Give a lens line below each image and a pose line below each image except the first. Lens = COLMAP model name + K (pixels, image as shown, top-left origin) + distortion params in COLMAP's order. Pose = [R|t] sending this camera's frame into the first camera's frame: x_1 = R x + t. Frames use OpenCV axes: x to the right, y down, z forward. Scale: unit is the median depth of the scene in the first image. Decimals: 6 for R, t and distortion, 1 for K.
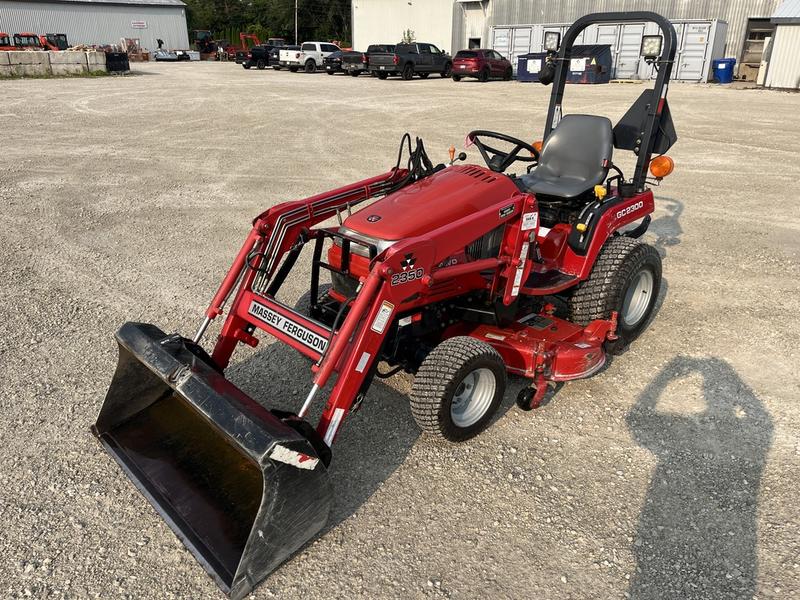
lens RADIAL K [[614.7, 0, 400.0], [0, 614.7, 300.0], [0, 0, 1]] dist [0.087824, -0.123192]
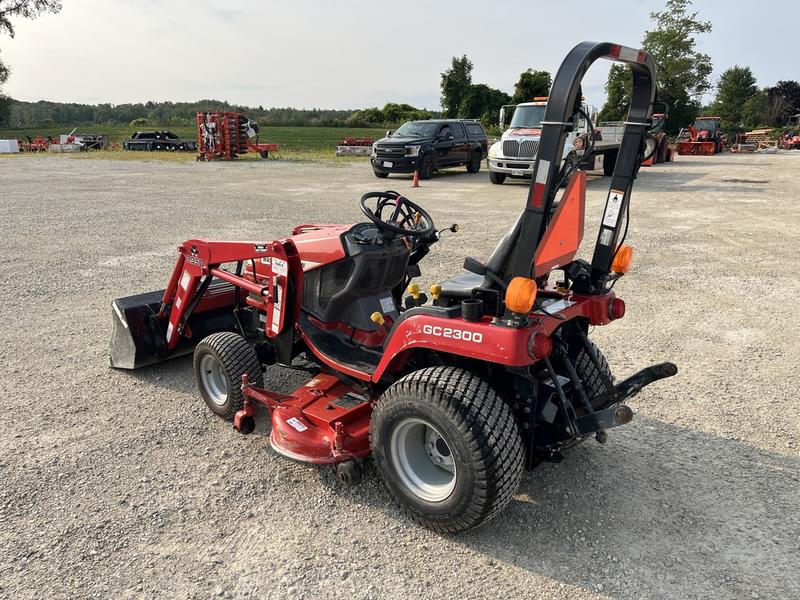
lens RADIAL K [[614.7, 0, 400.0], [0, 614.7, 300.0], [0, 0, 1]] dist [0.087824, -0.123192]
pose [[0.073315, 0.250798, -0.965259, 0.113096], [-0.375594, 0.903546, 0.206236, -0.033352], [0.923880, 0.347425, 0.160442, 0.093004]]
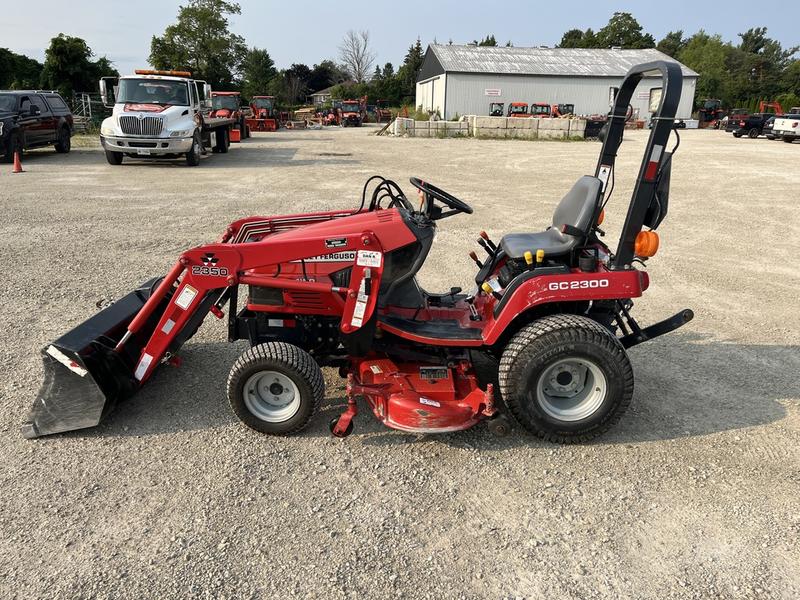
lens RADIAL K [[614.7, 0, 400.0], [0, 614.7, 300.0], [0, 0, 1]] dist [0.087824, -0.123192]
pose [[0.708691, 0.205818, -0.674831, 0.086769], [-0.271781, 0.962325, 0.008084, -0.007332], [0.651070, 0.177677, 0.737928, 0.024161]]
